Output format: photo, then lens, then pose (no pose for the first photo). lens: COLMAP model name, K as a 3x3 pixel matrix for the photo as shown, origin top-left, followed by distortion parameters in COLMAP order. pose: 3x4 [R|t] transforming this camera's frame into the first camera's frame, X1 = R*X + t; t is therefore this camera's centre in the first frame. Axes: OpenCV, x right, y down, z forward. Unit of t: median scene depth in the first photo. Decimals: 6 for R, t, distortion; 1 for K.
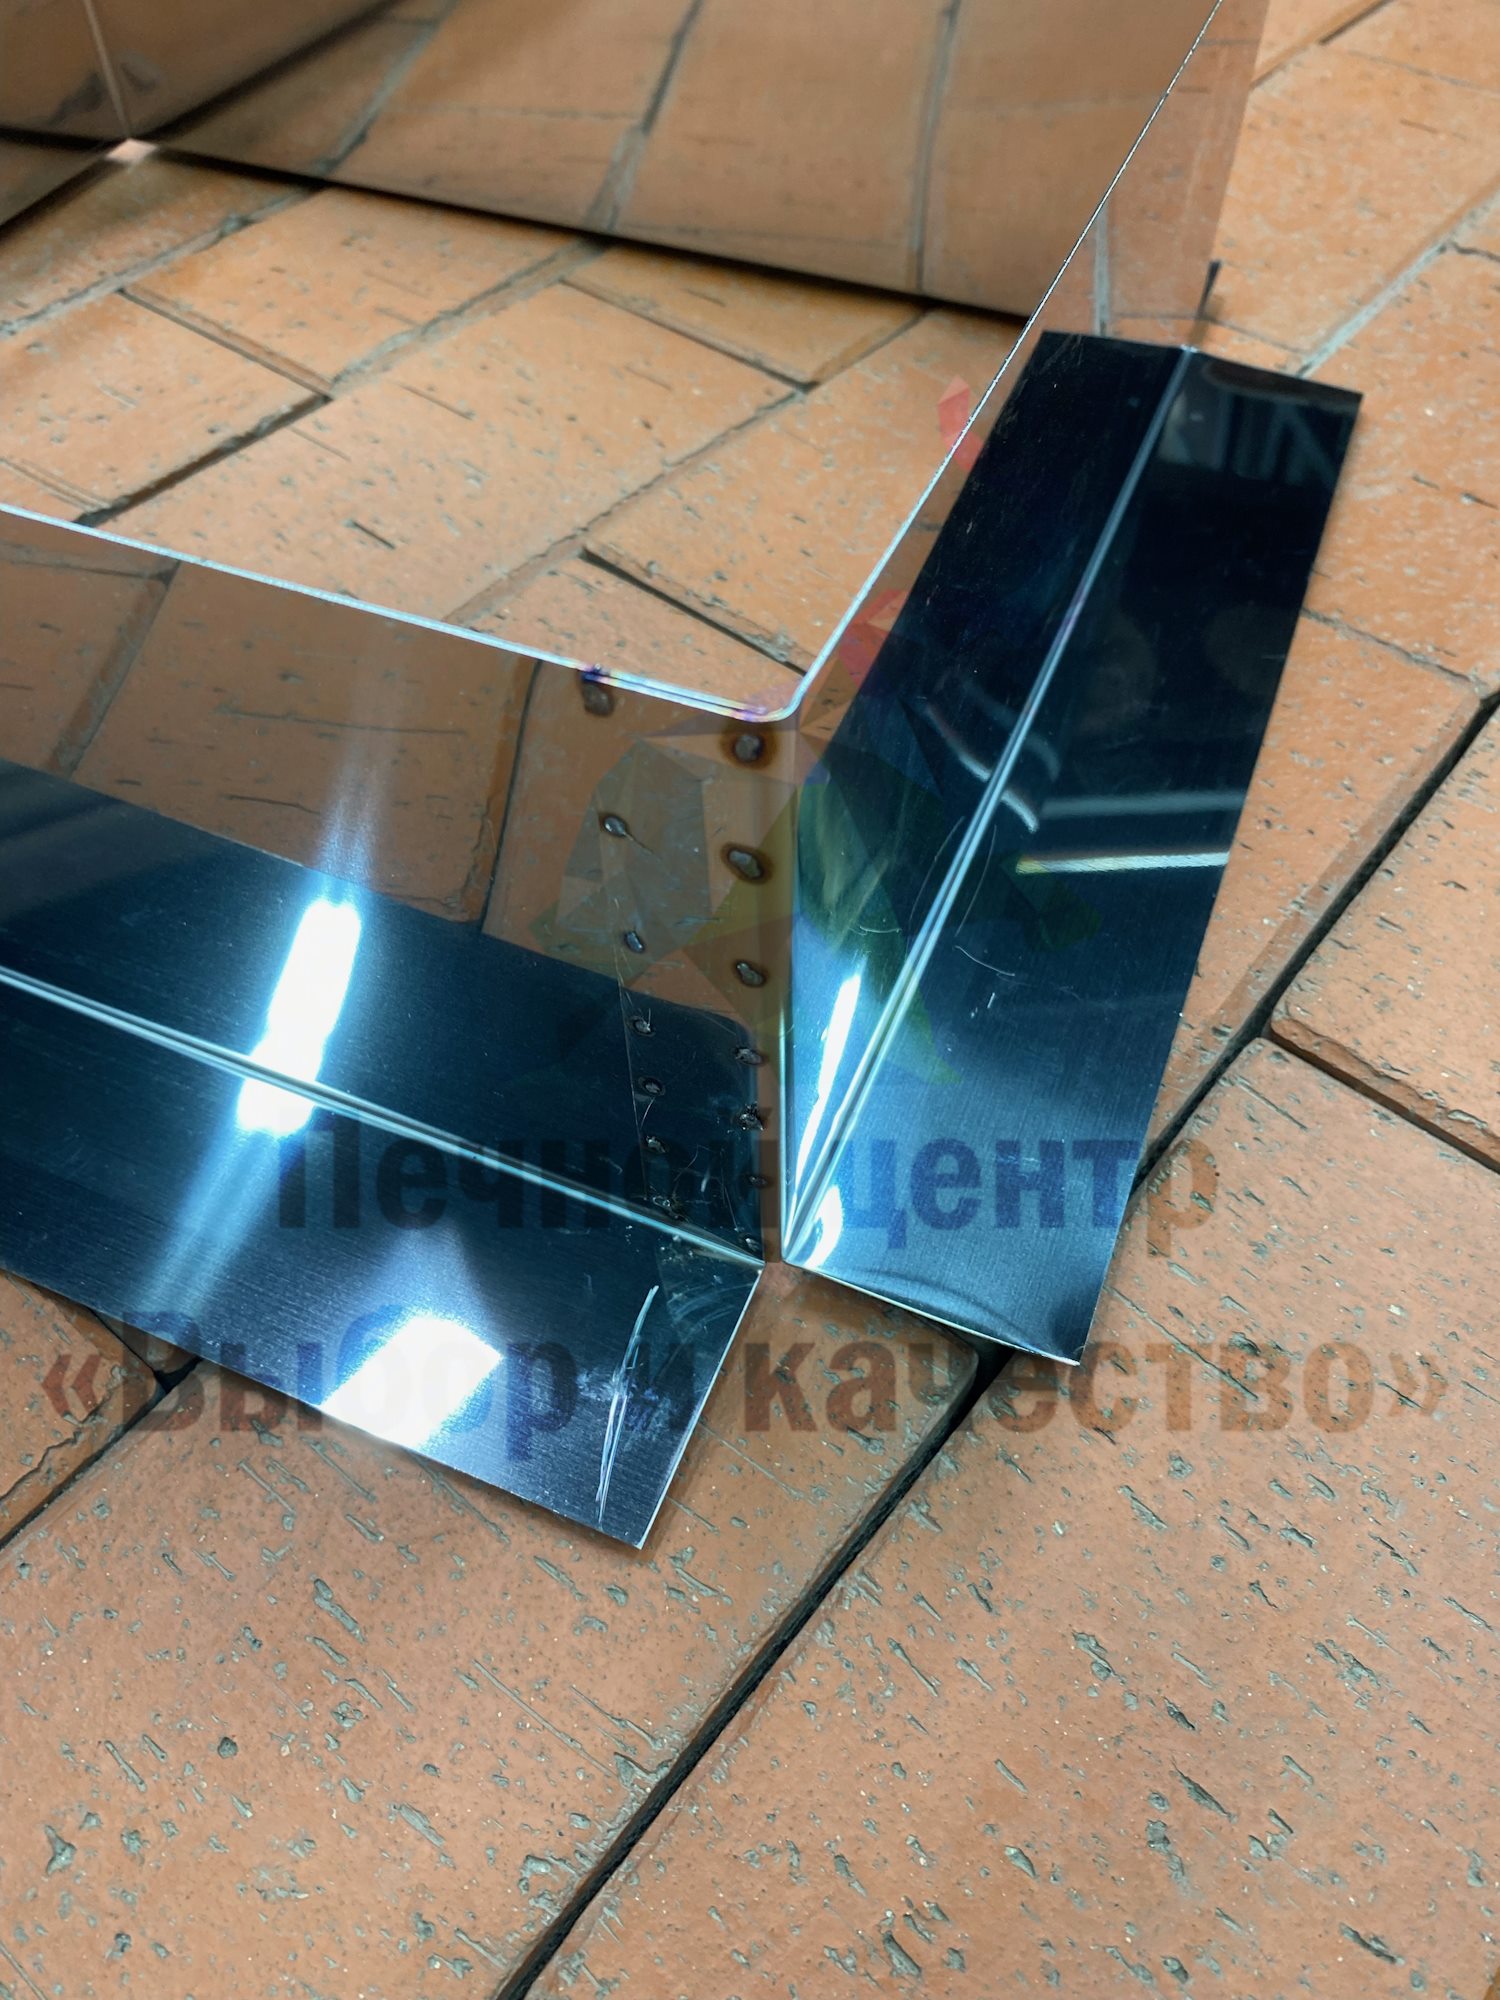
lens RADIAL K [[1521.4, 0, 750.0], [0, 1521.4, 1000.0], [0, 0, 1]] dist [-0.028039, 0.002817]
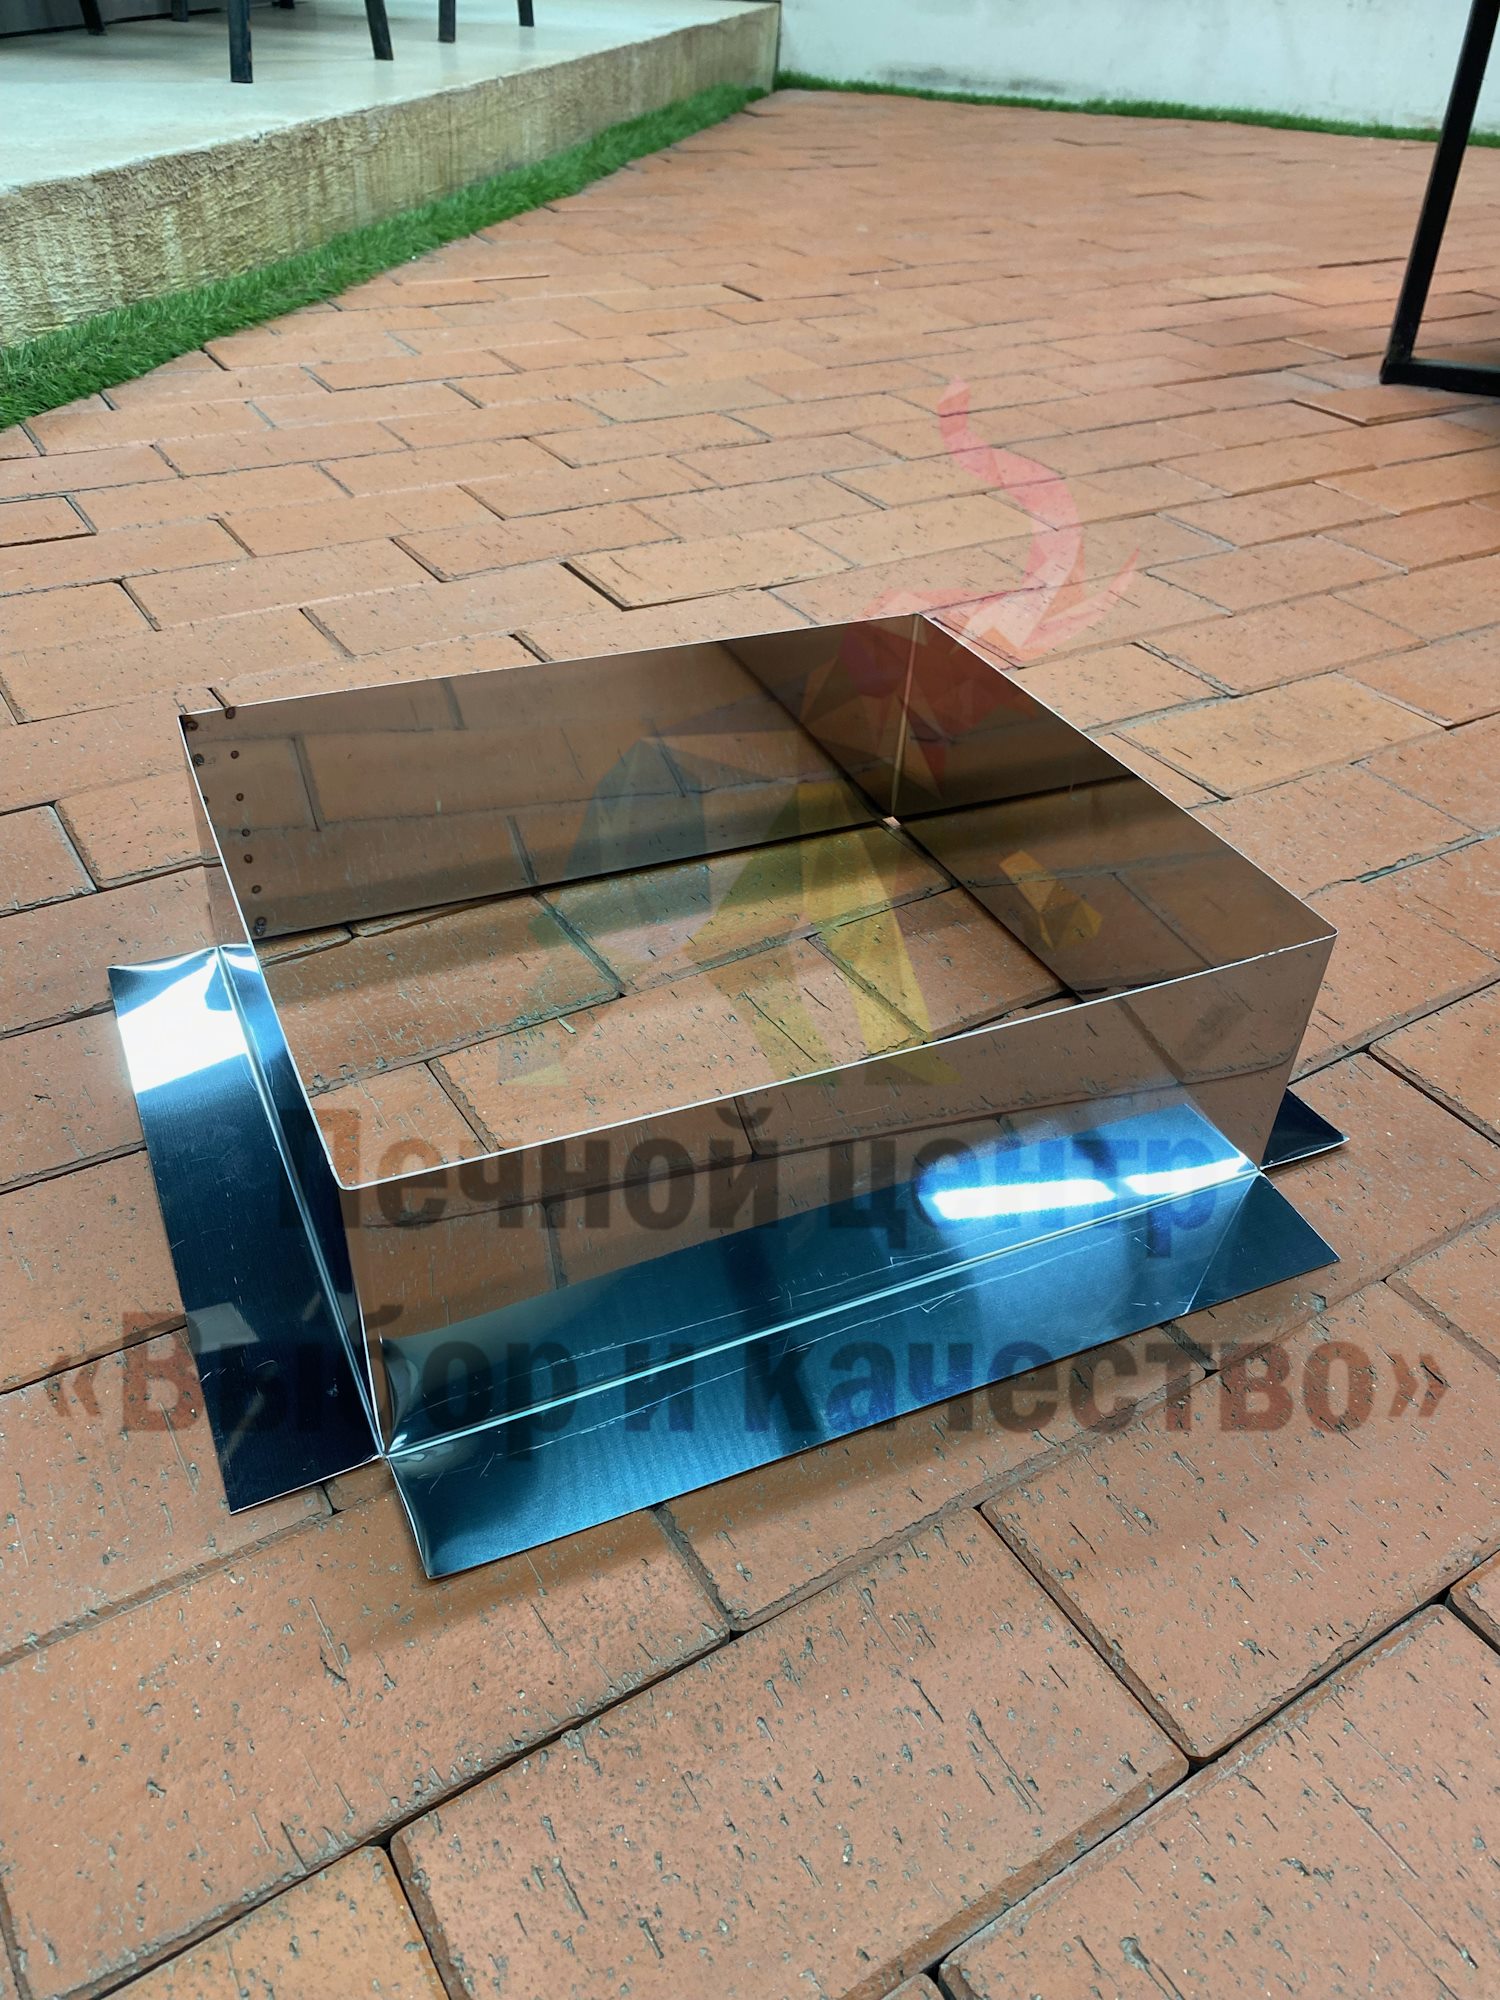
lens RADIAL K [[1522.7, 0, 750.0], [0, 1522.7, 1000.0], [0, 0, 1]] dist [0.000592, -0.003403]
pose [[0.946989, 0.226642, -0.227696, -0.076270], [-0.279891, 0.929957, -0.238413, 0.985348], [0.157713, 0.289504, 0.944094, -1.833547]]
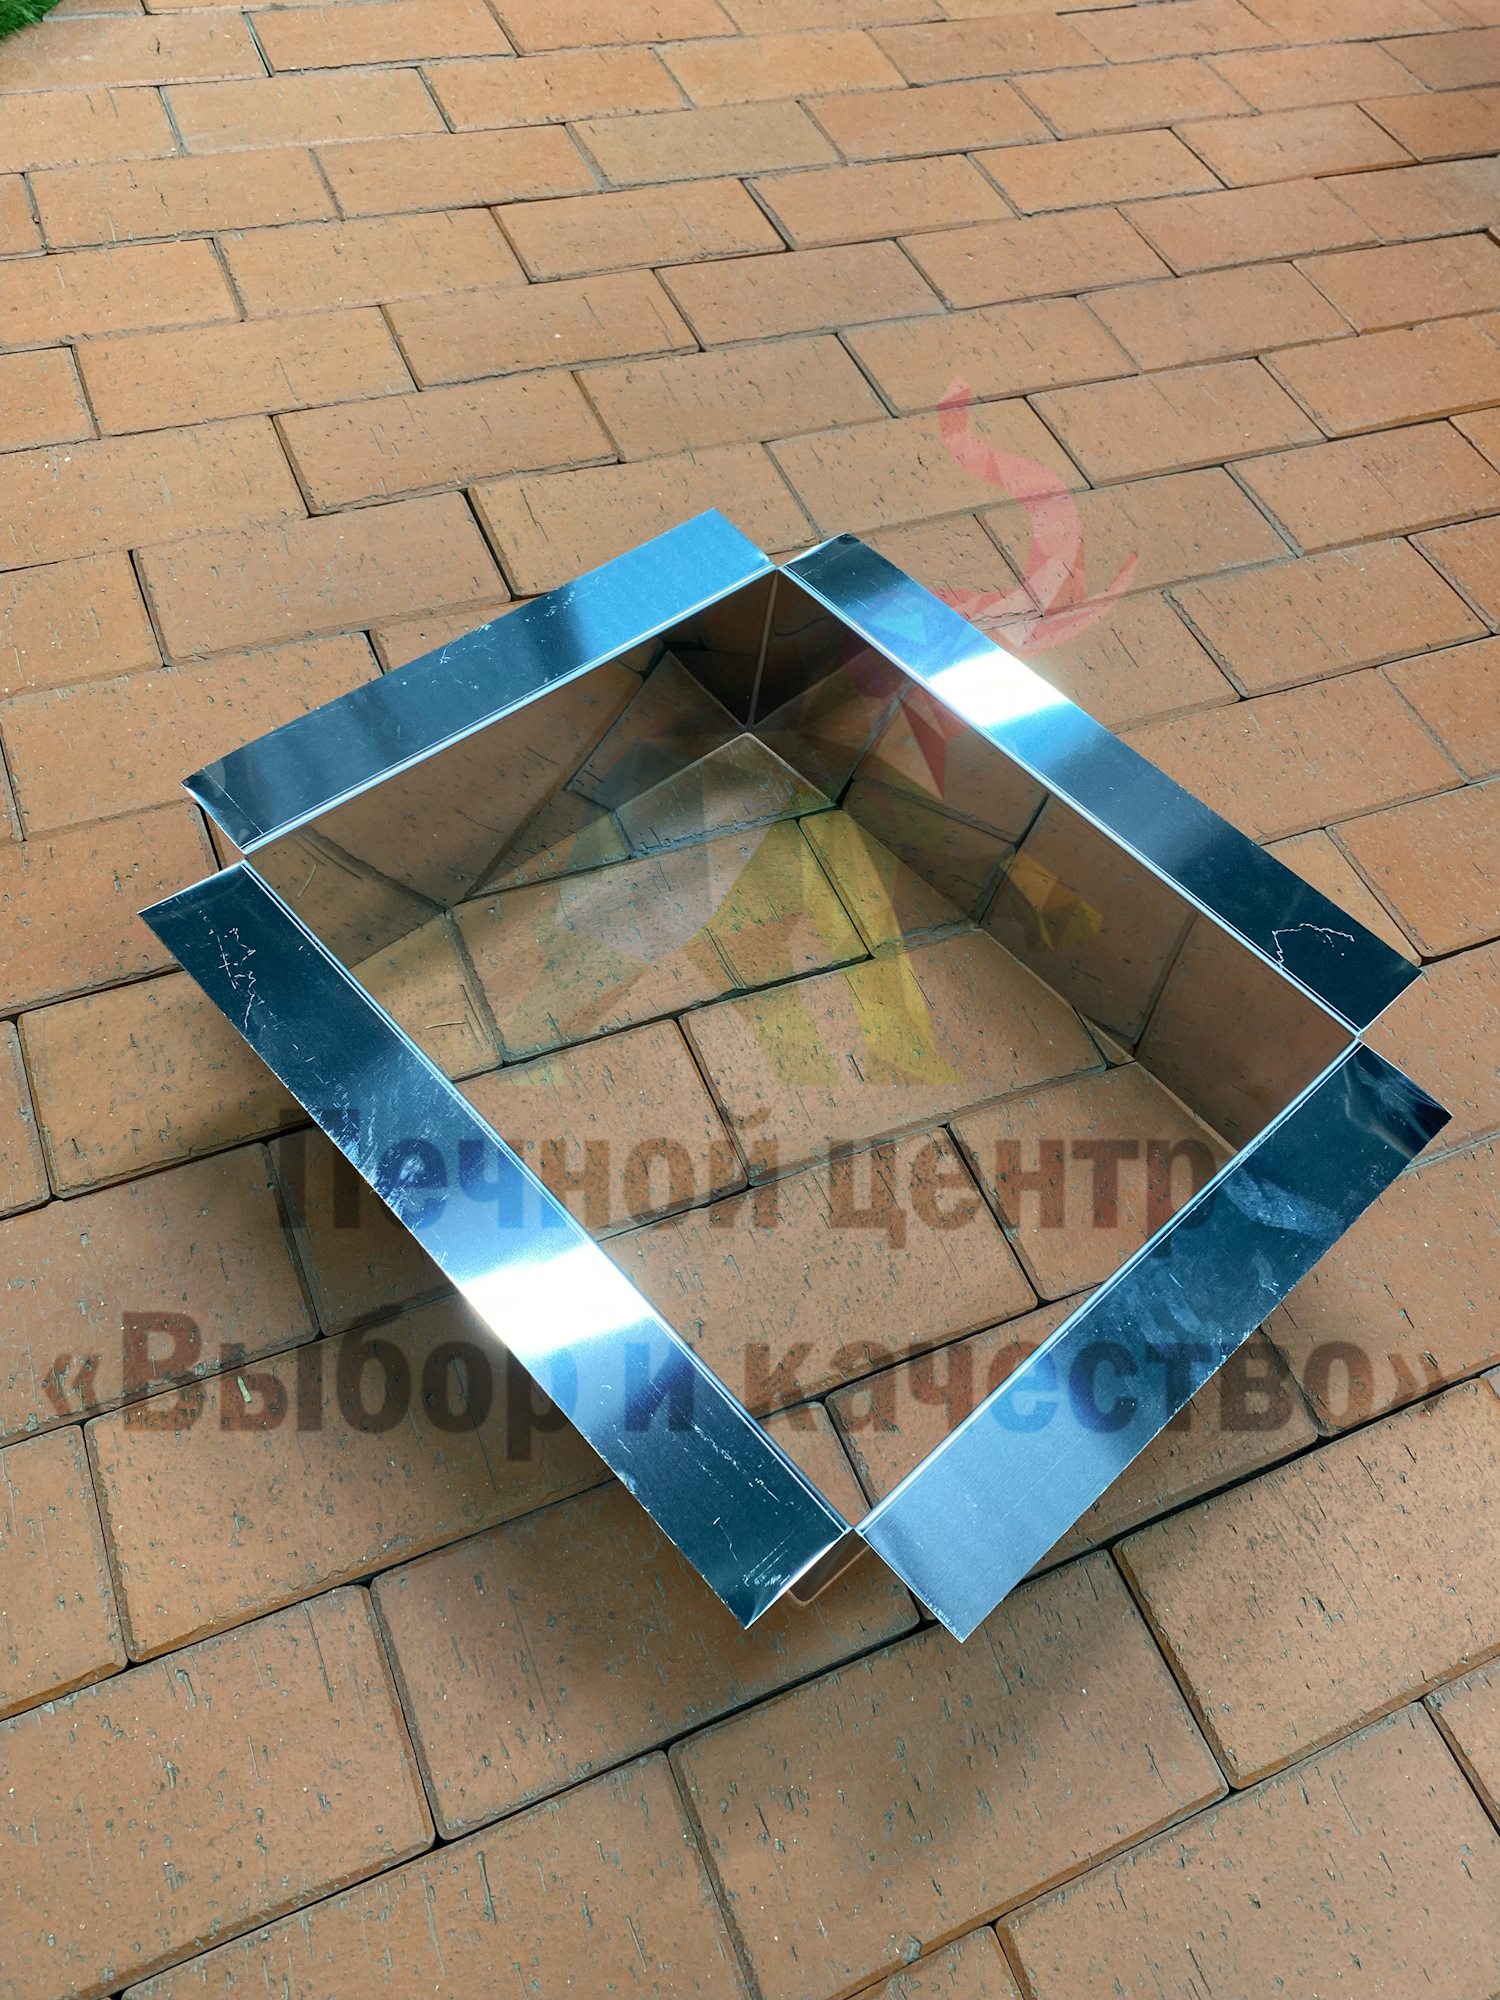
lens RADIAL K [[1528.3, 0, 750.0], [0, 1528.3, 1000.0], [0, 0, 1]] dist [-0.000333, 0.000952]
pose [[0.882379, 0.439073, -0.169185, -0.123250], [-0.427877, 0.898316, 0.099750, -0.850766], [0.195779, -0.015627, 0.980524, -1.575068]]
